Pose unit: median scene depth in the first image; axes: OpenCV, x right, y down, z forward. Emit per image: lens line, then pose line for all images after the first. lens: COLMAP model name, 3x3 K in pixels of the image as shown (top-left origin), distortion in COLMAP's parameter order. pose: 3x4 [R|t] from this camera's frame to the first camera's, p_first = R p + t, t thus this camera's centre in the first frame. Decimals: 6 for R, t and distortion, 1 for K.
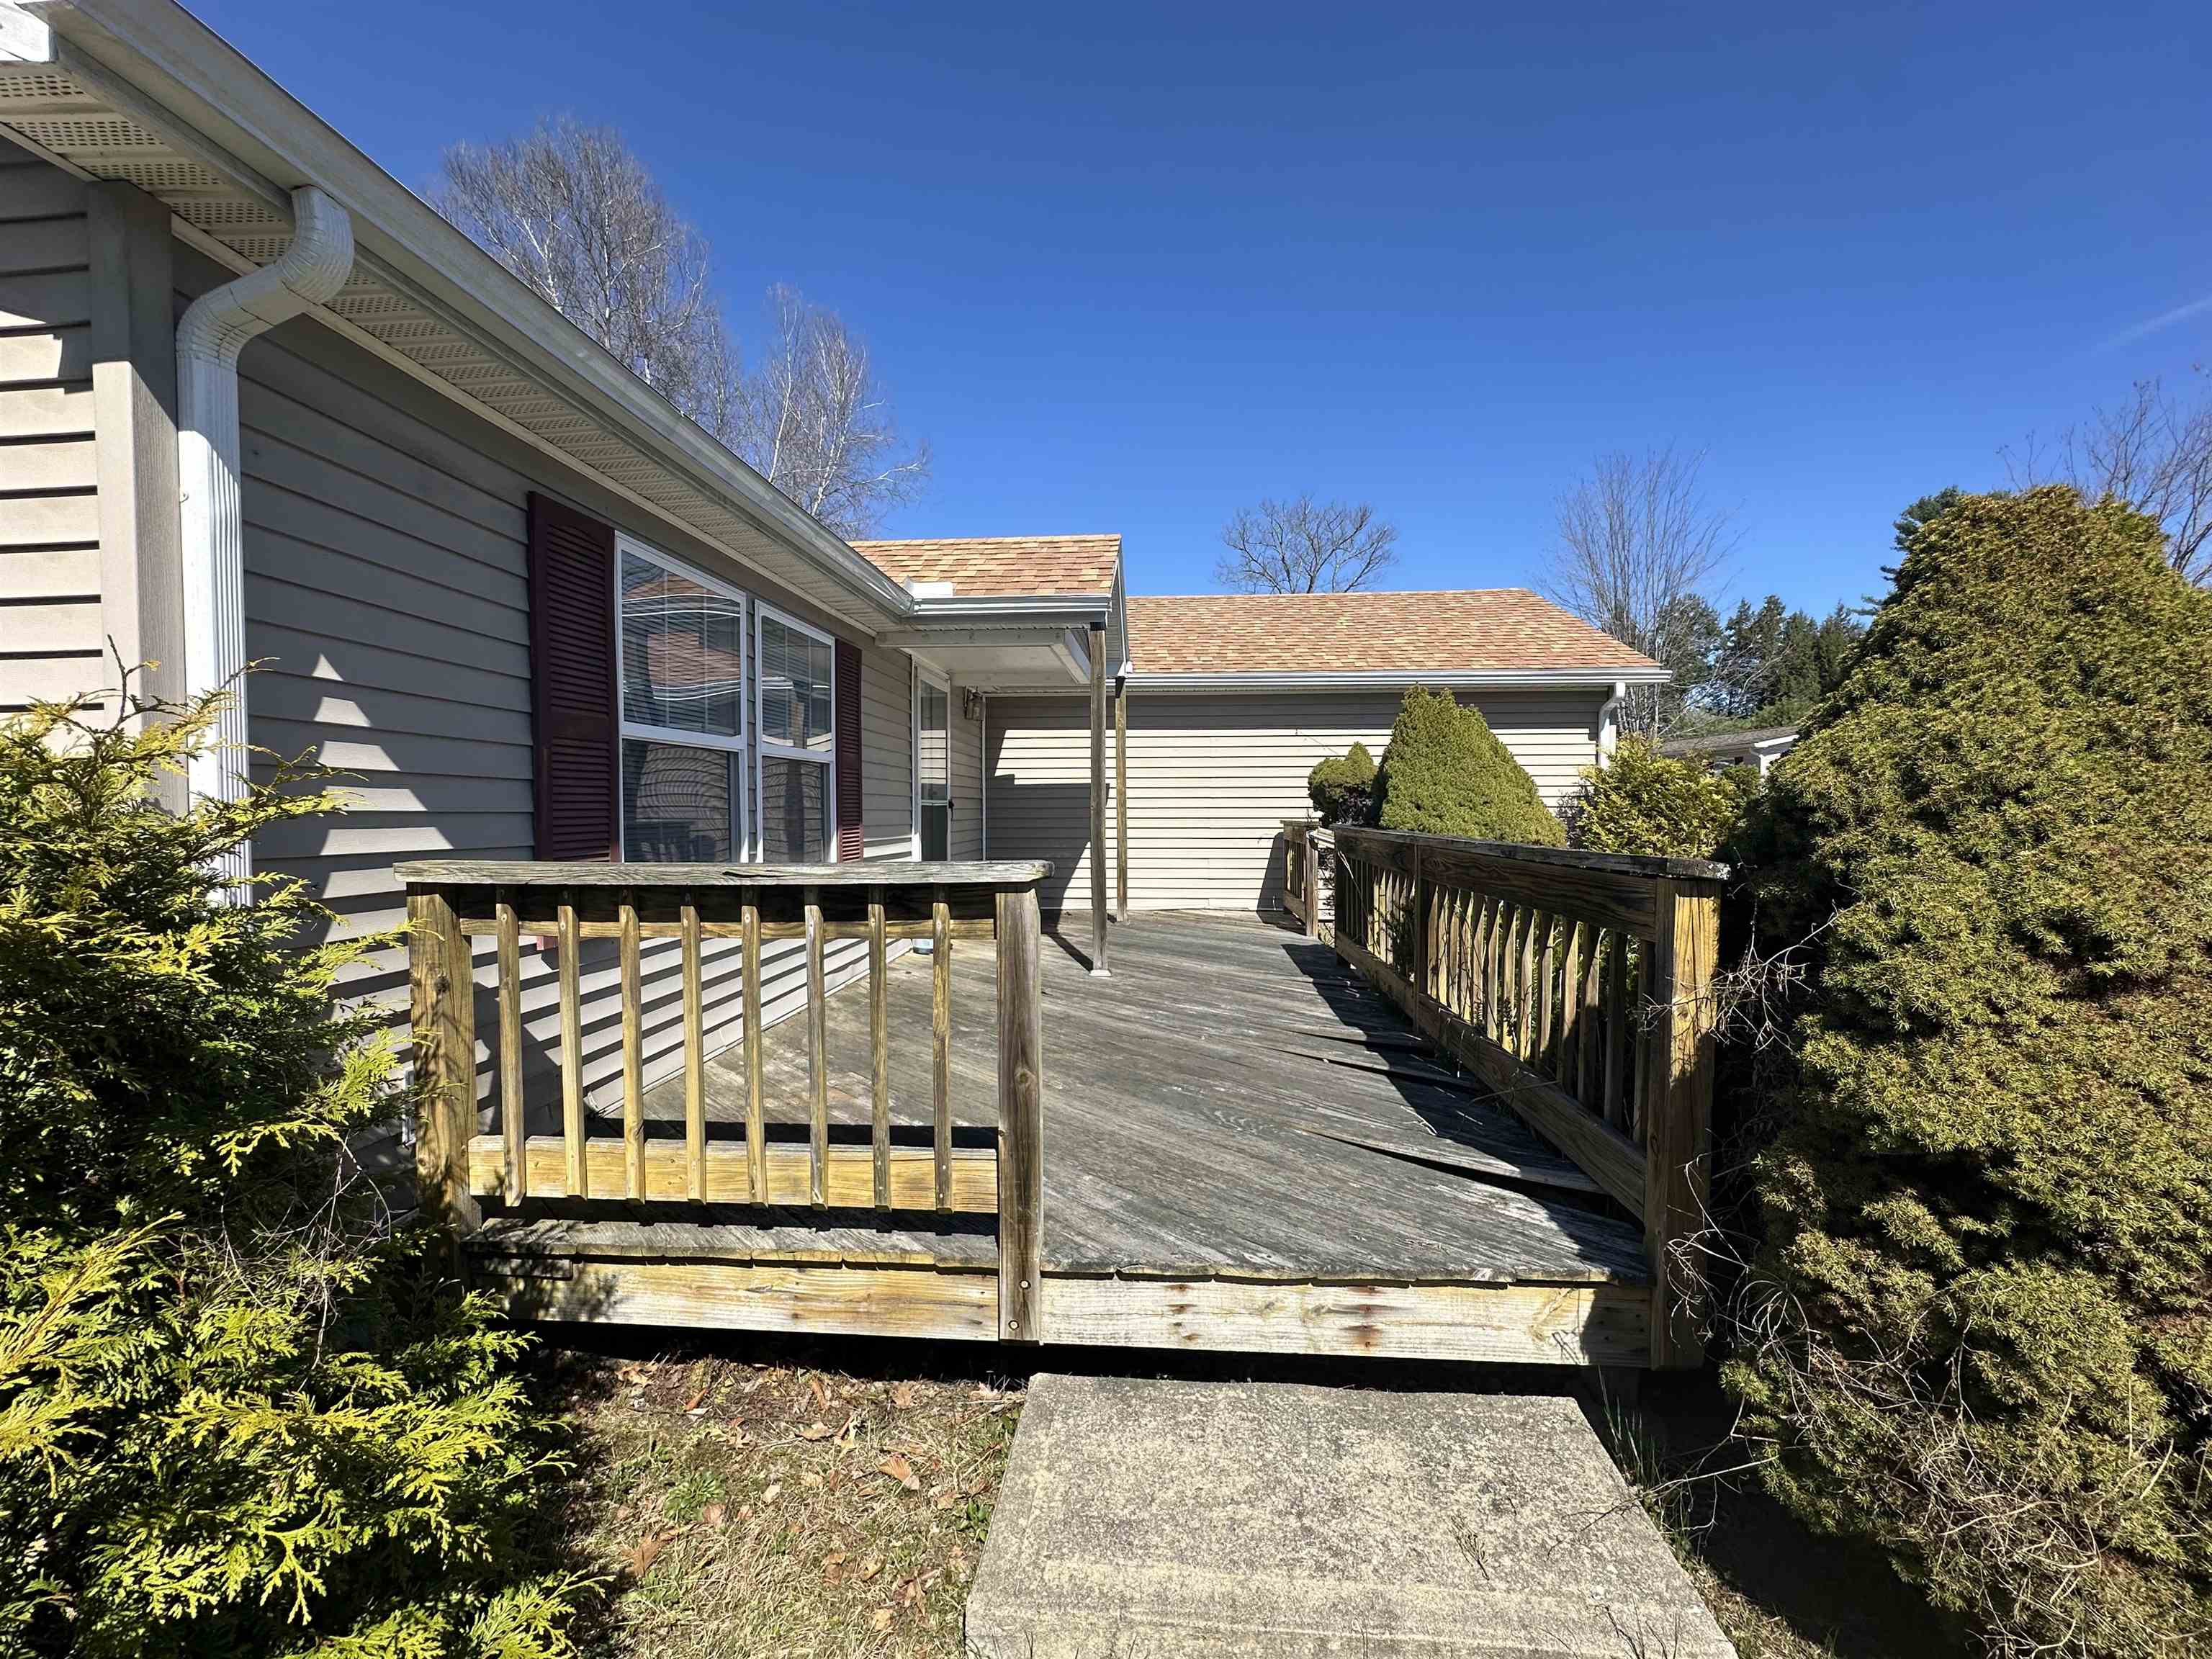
lens RADIAL K [[882.3, 0, 1103.2], [0, 882.3, 828.4], [0, 0, 1]] dist [-0.002244, -0.000520]
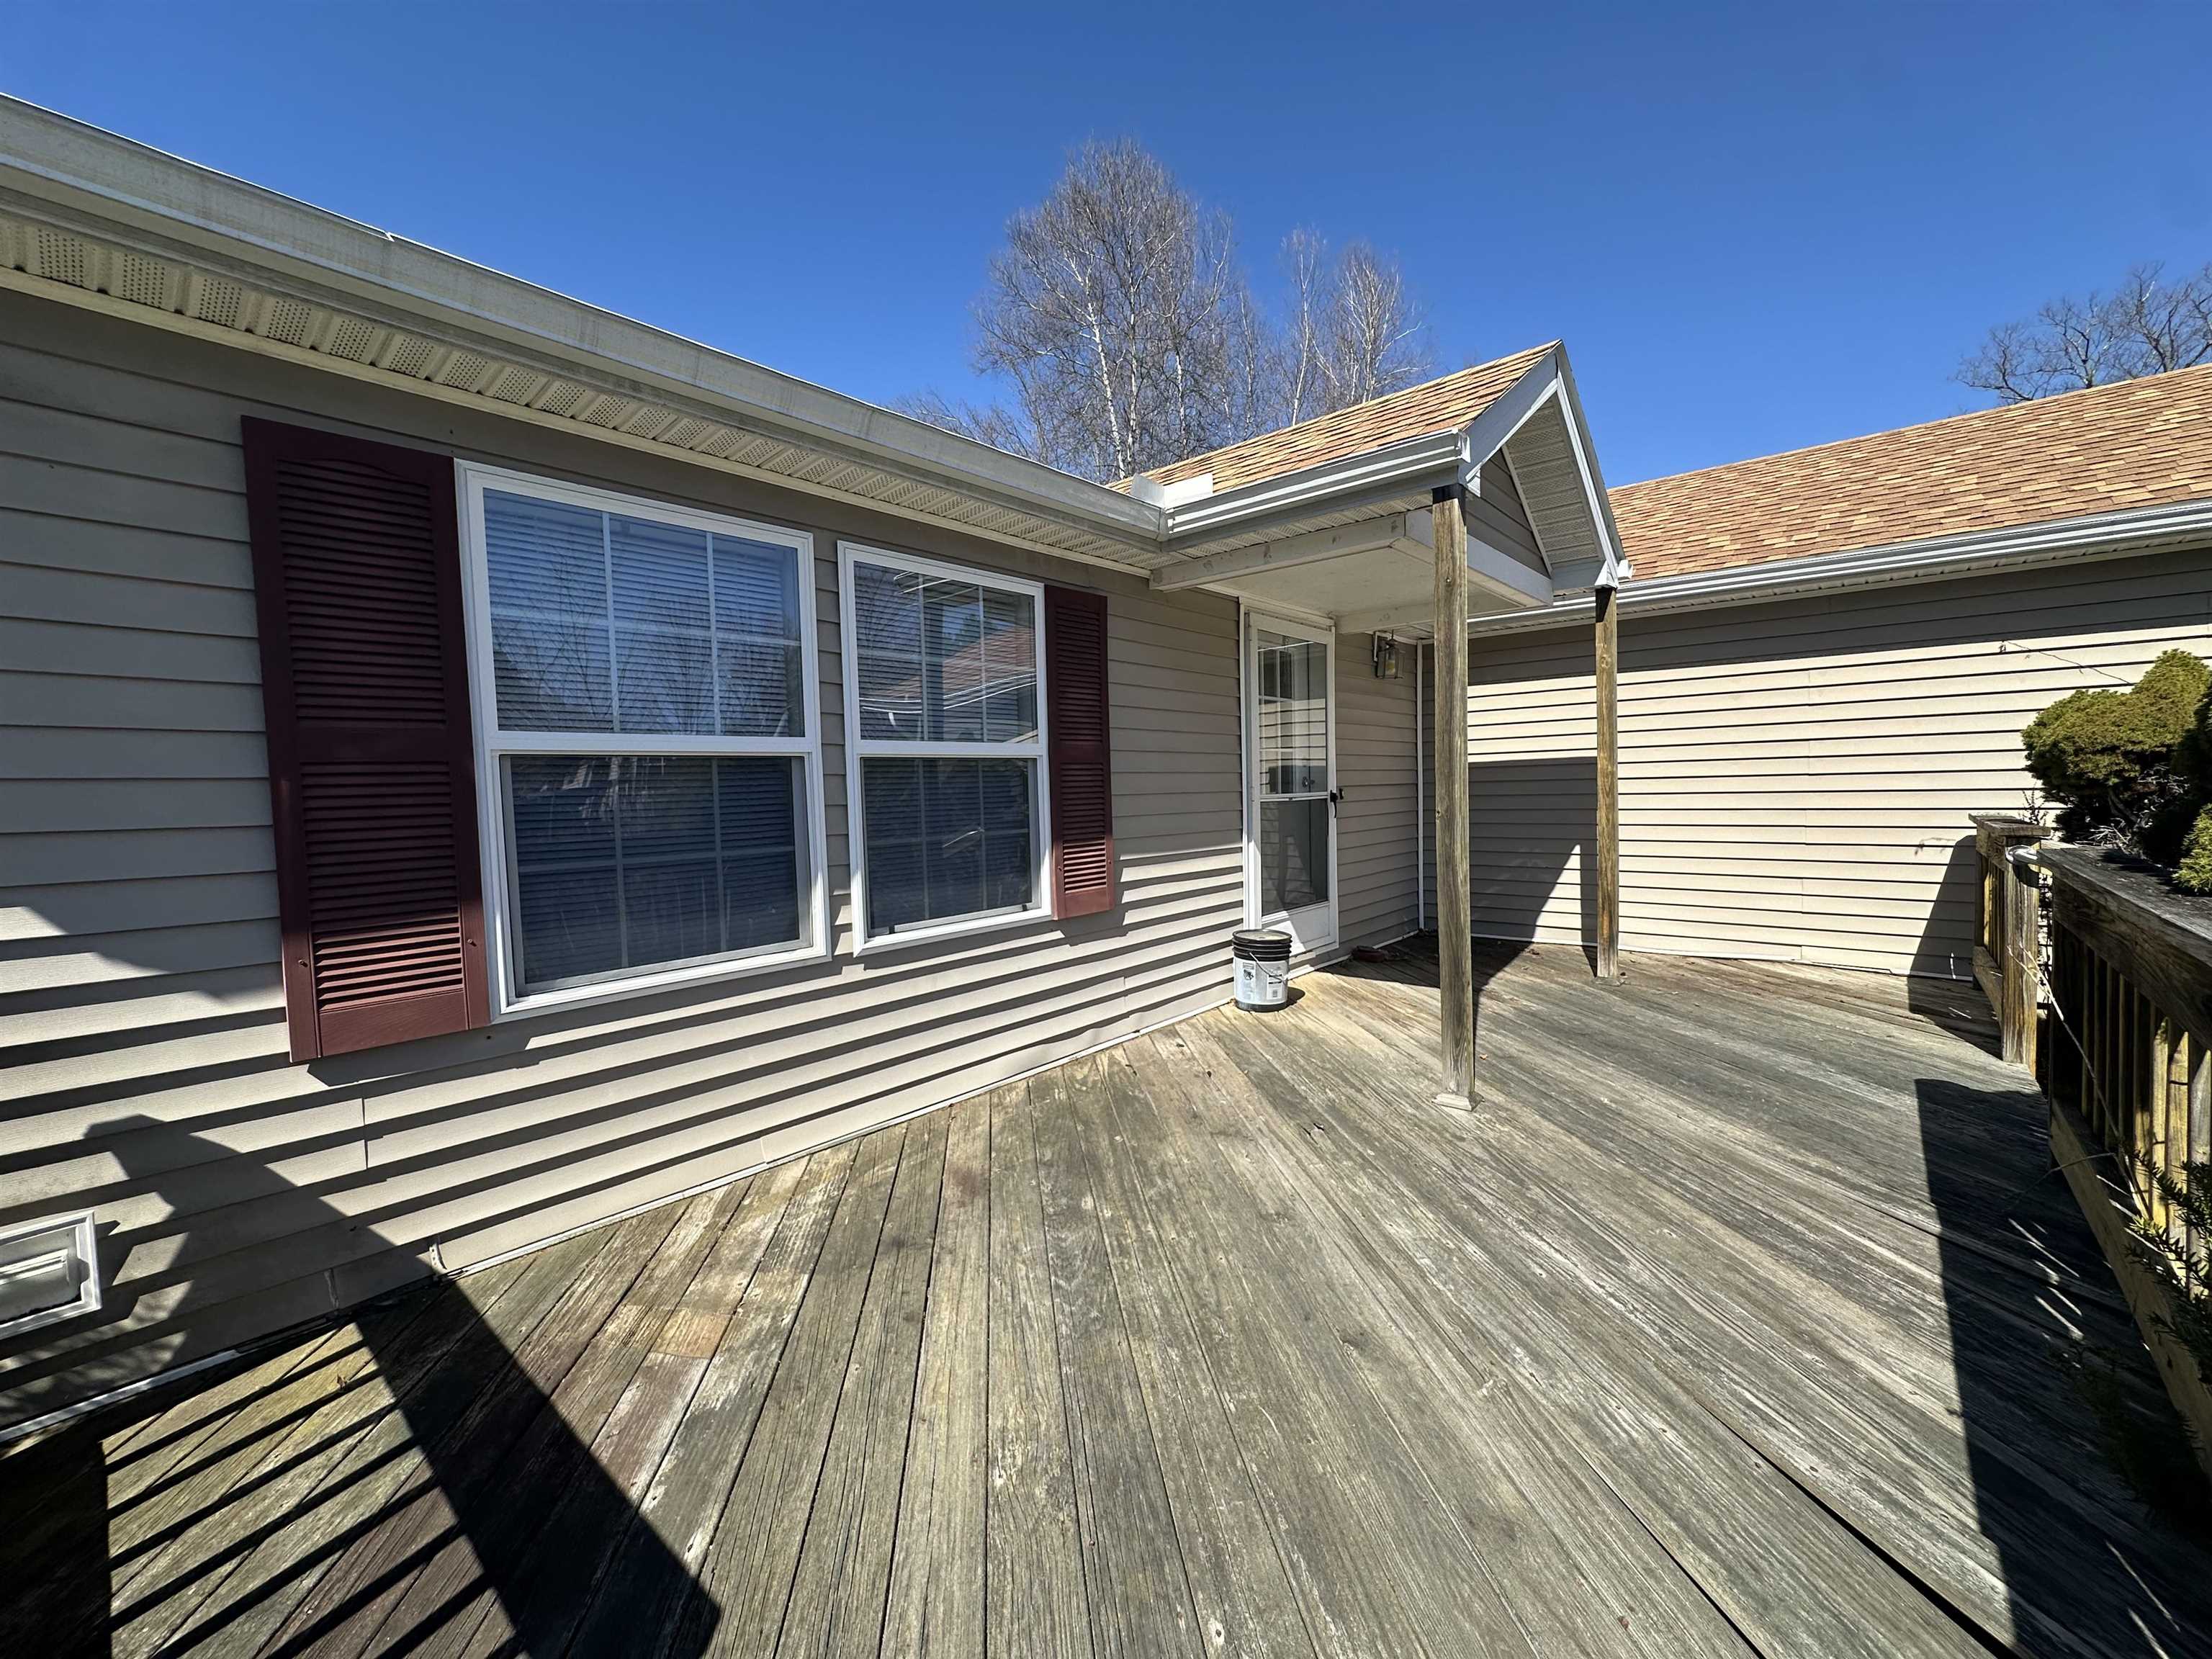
lens RADIAL K [[882.3, 0, 1103.2], [0, 882.3, 828.4], [0, 0, 1]] dist [-0.002244, -0.000520]
pose [[0.800287, 0.010134, -0.599532, 0.107750], [0.009314, 0.999526, 0.029329, -0.022704], [0.599545, -0.029055, 0.799813, 0.277260]]
